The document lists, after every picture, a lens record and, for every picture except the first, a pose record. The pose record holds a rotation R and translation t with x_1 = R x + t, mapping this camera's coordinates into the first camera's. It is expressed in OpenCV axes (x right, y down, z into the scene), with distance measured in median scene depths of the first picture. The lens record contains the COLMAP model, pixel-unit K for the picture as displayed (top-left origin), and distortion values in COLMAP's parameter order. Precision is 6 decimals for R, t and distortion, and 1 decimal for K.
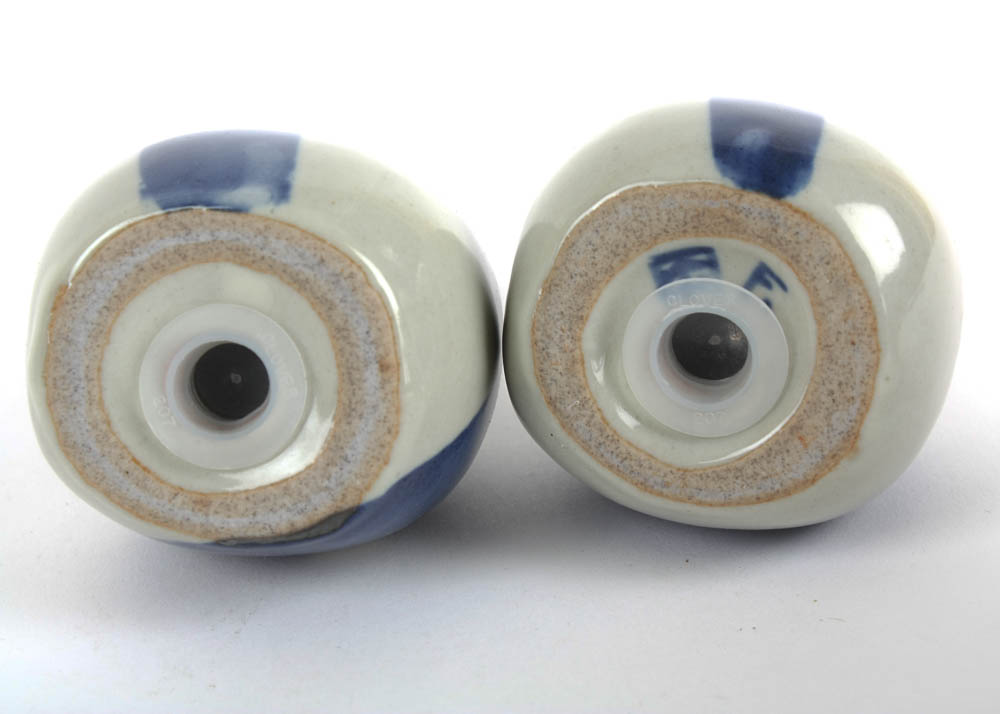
lens RADIAL K [[2465.2, 0, 499.6], [0, 2465.2, 357.8], [0, 0, 1]] dist [0.006045, 0.000000]
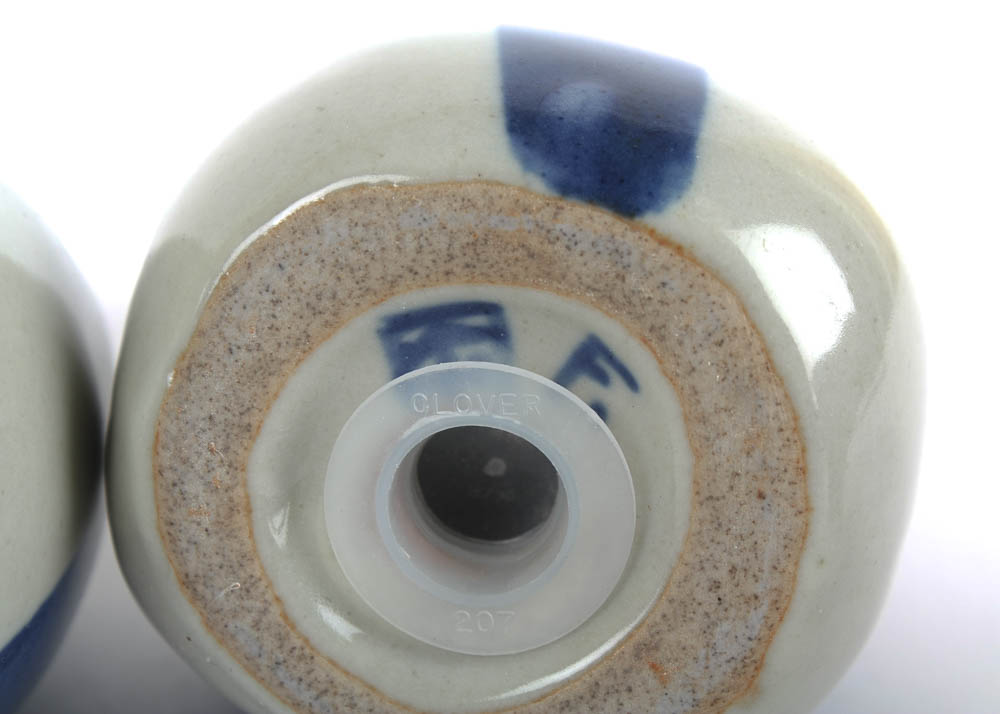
lens RADIAL K [[2465.2, 0, 501.0], [0, 2465.2, 356.9], [0, 0, 1]] dist [0.006045, 0.000000]
pose [[0.993194, 0.025136, 0.113730, 0.026873], [-0.027170, 0.999497, 0.016373, -0.041908], [-0.113262, -0.019352, 0.993377, 0.474581]]
